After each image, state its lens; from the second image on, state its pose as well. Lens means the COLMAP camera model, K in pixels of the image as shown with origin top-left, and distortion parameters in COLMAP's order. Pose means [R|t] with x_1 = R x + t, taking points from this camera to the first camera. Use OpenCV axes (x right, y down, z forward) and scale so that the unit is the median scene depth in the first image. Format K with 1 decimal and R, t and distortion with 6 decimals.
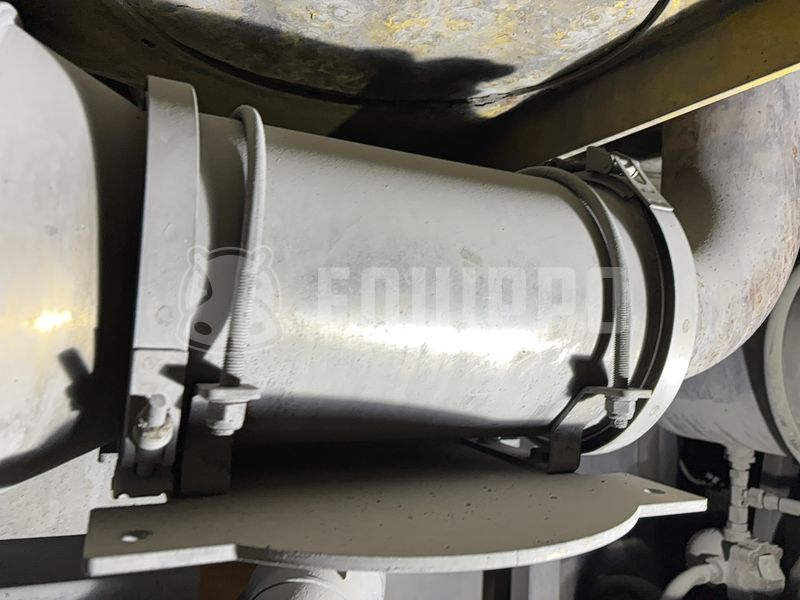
lens RADIAL K [[606.3, 0, 402.2], [0, 606.3, 304.0], [0, 0, 1]] dist [0.056199, -0.065823]
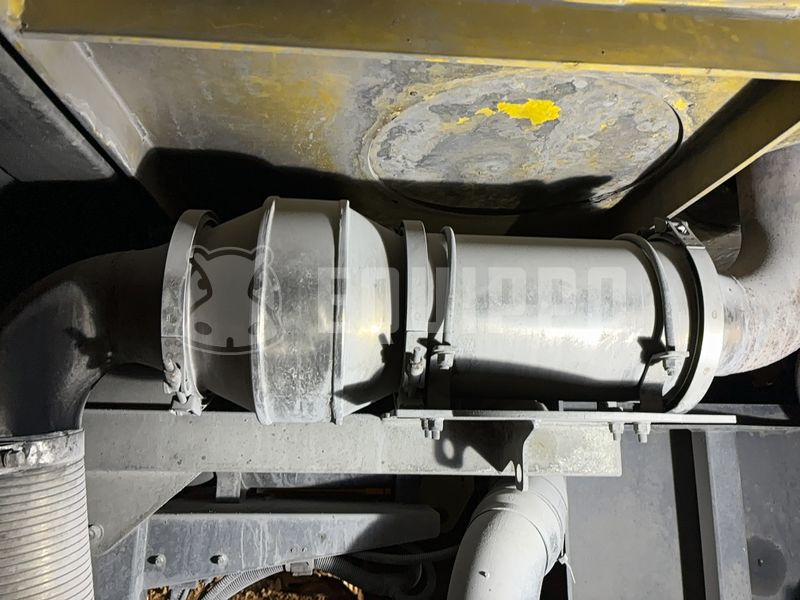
lens RADIAL K [[606.3, 0, 402.2], [0, 606.3, 304.0], [0, 0, 1]] dist [0.056199, -0.065823]
pose [[0.937159, -0.108770, -0.331515, 0.214267], [0.050174, 0.982302, -0.180457, 0.246691], [0.345276, 0.152483, 0.926031, -0.759948]]
